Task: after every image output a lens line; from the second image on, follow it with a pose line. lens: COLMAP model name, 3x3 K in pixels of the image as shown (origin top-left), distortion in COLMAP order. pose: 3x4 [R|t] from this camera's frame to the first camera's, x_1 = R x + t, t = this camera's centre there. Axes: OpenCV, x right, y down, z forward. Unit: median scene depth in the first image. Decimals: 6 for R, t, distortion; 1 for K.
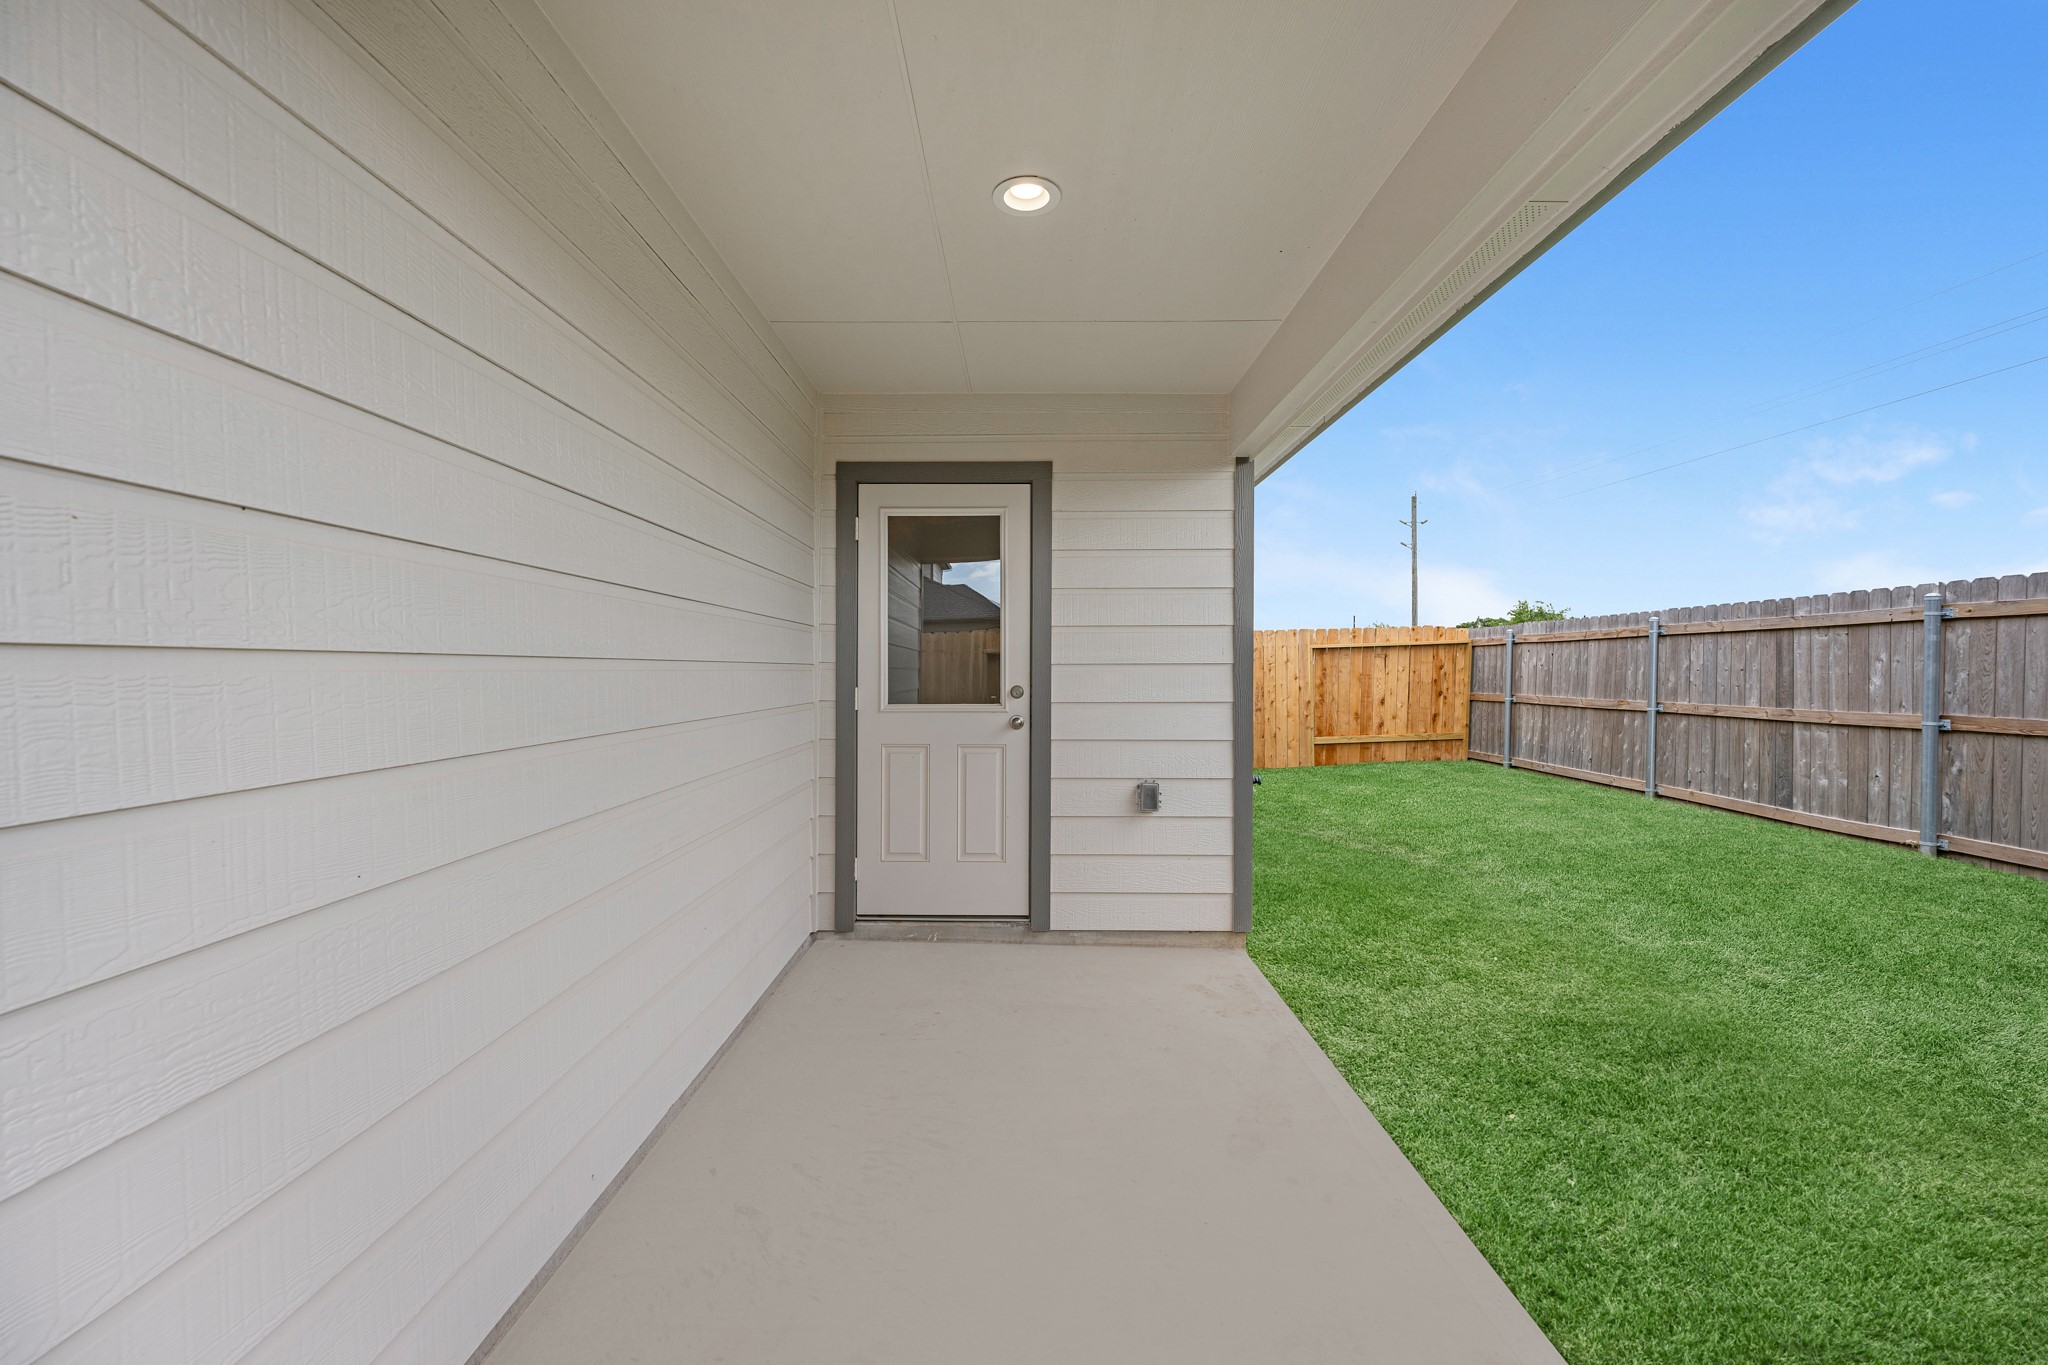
lens RADIAL K [[818.7, 0, 1024.9], [0, 818.7, 669.3], [0, 0, 1]] dist [0.012163, -0.002020]
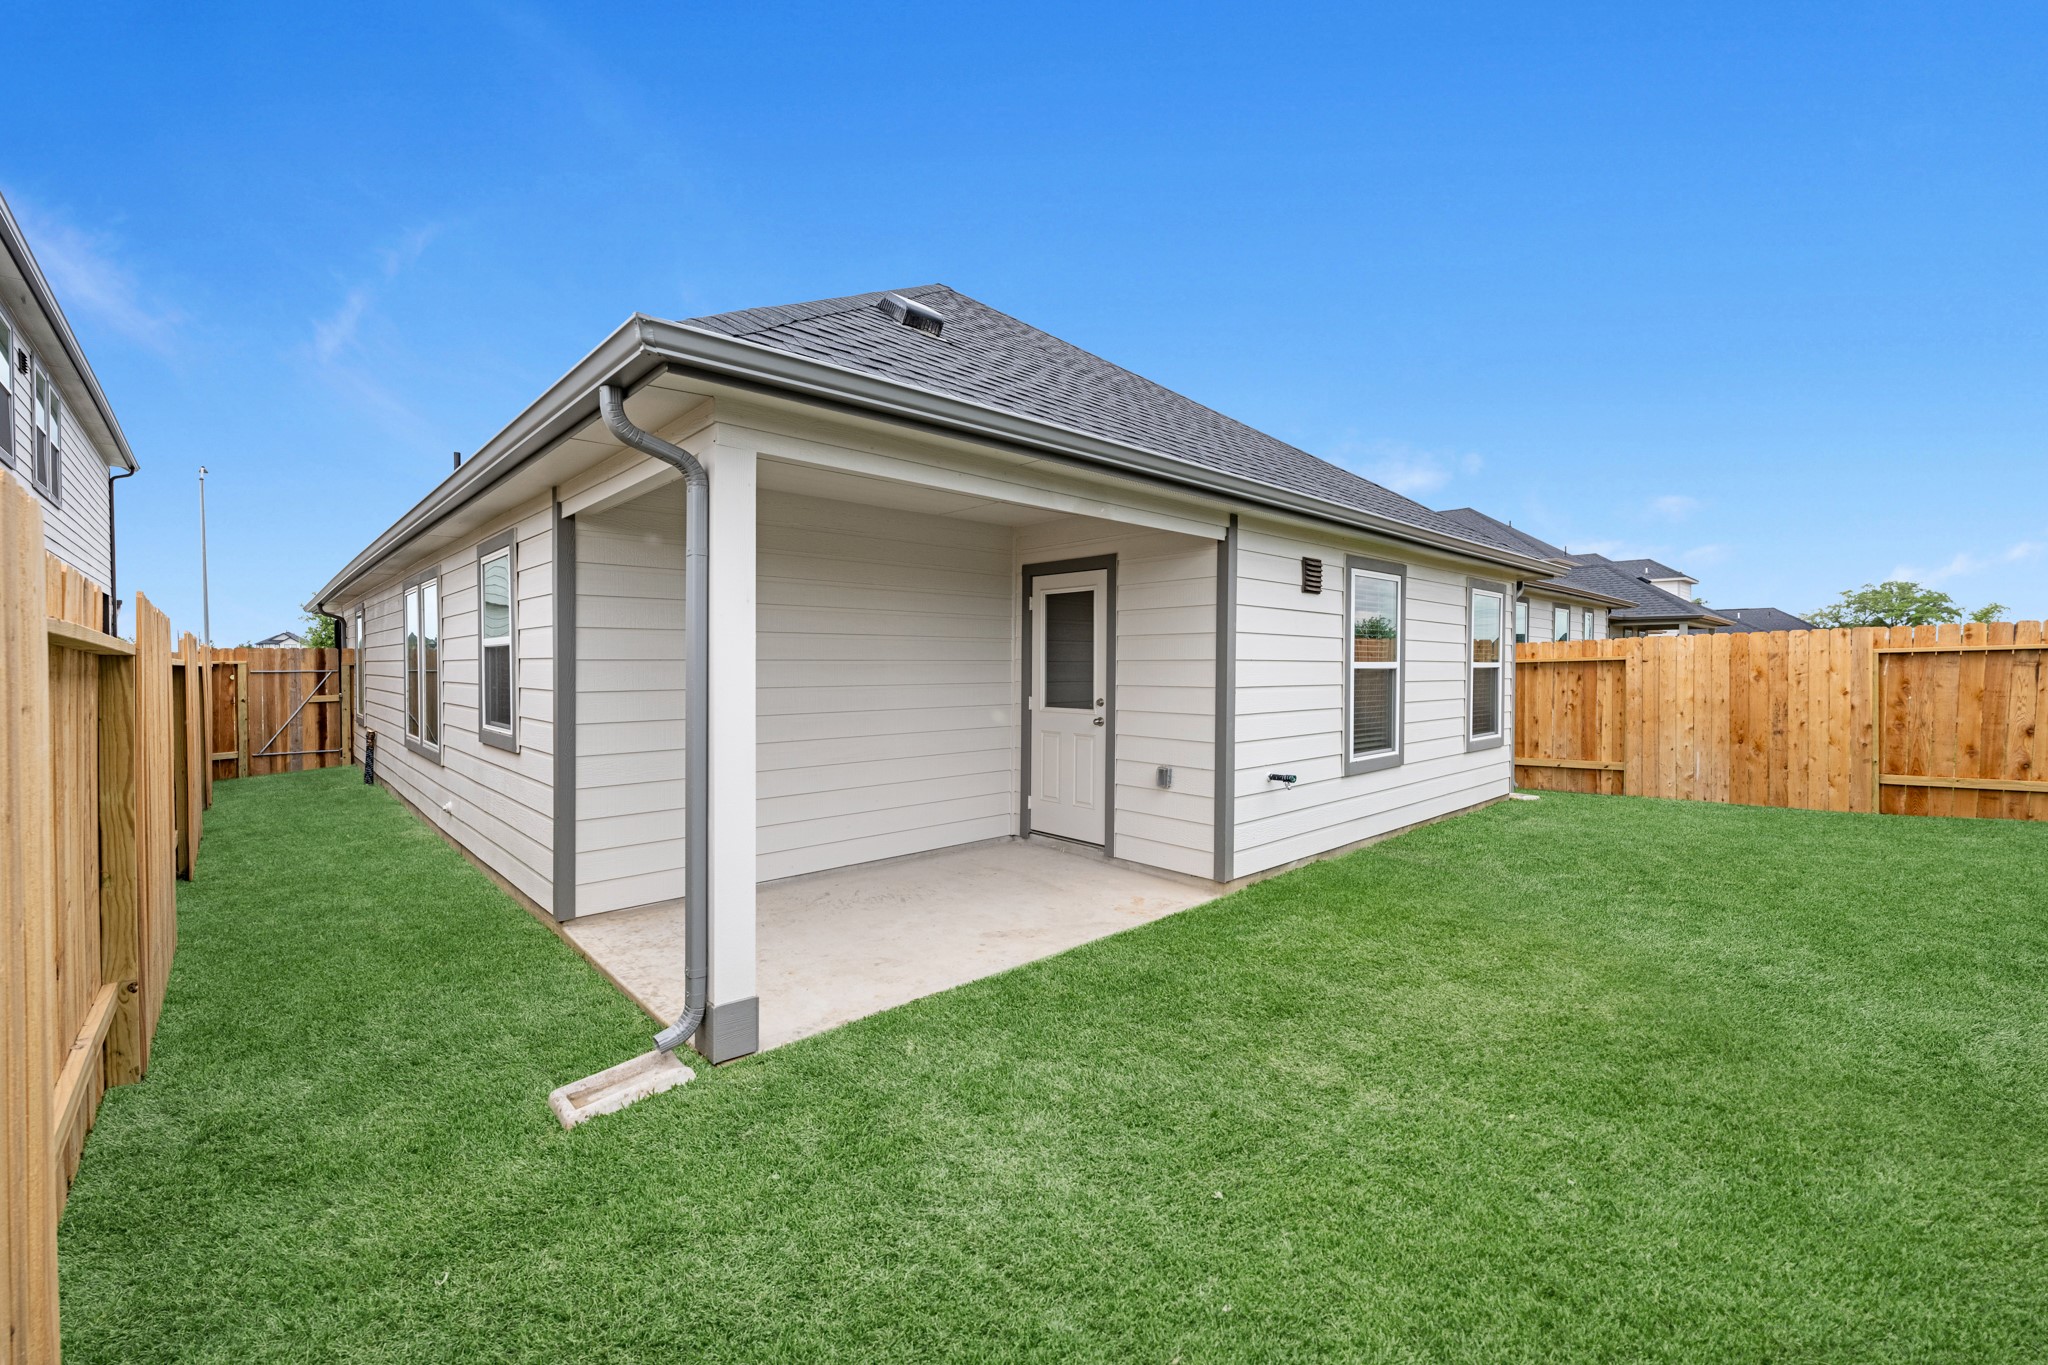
lens RADIAL K [[818.7, 0, 1025.7], [0, 818.7, 679.6], [0, 0, 1]] dist [0.012163, -0.002020]
pose [[0.690007, 0.014465, -0.723658, 1.019025], [-0.000353, 0.999807, 0.019649, -0.046584], [0.723803, -0.013303, 0.689879, -0.181475]]
